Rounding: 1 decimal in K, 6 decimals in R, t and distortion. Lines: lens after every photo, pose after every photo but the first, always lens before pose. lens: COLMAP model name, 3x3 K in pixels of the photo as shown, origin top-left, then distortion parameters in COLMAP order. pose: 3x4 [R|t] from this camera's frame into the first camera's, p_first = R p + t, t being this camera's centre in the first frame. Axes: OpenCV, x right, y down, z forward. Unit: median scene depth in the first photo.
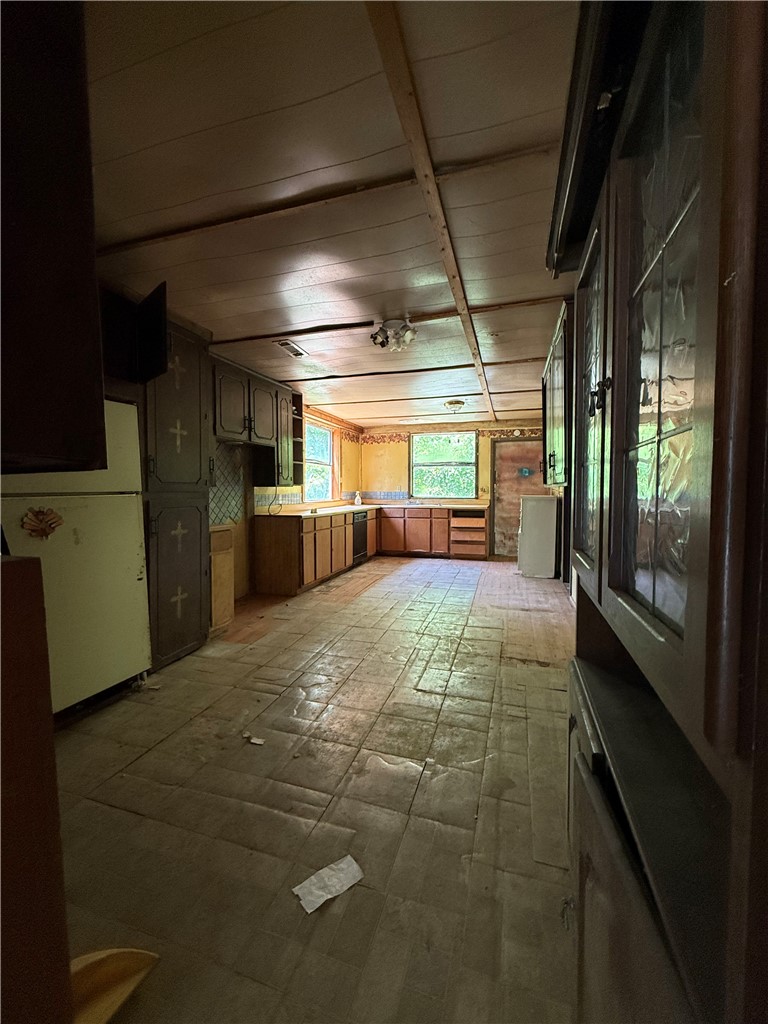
lens RADIAL K [[411.7, 0, 383.3], [0, 411.7, 509.0], [0, 0, 1]] dist [0.002346, 0.000054]
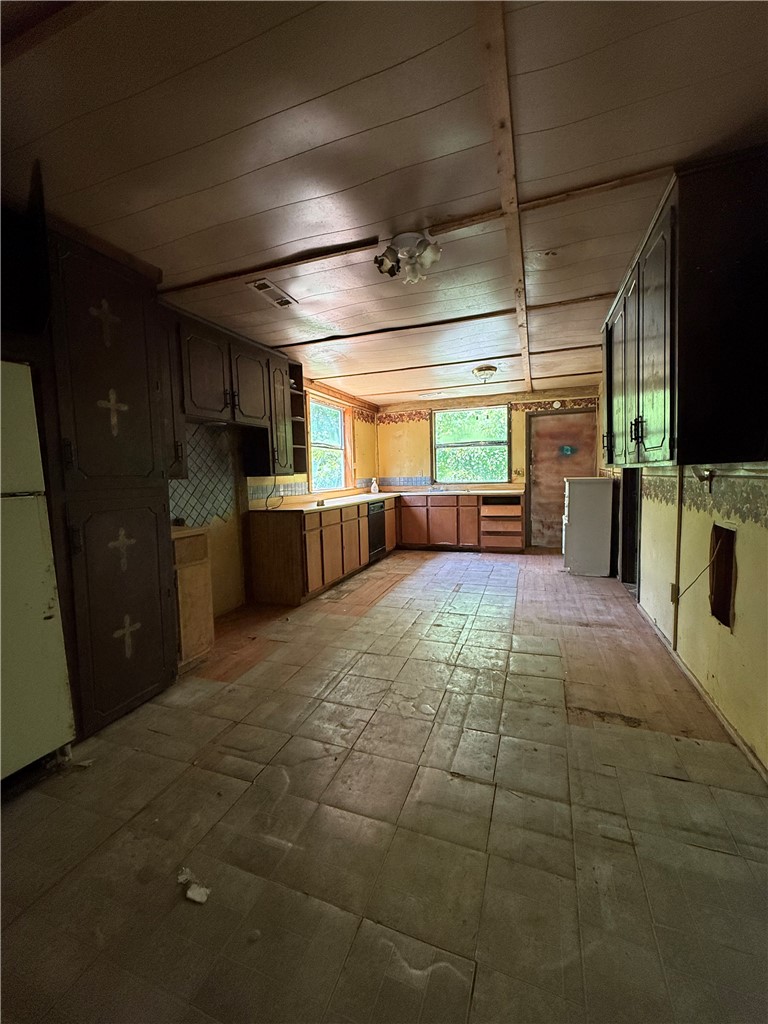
lens RADIAL K [[411.7, 0, 383.2], [0, 411.7, 510.6], [0, 0, 1]] dist [0.002346, 0.000054]
pose [[0.998234, -0.022483, -0.054981, 0.010037], [0.024743, 0.998862, 0.040782, -0.015451], [0.054002, -0.042070, 0.997654, 0.214539]]
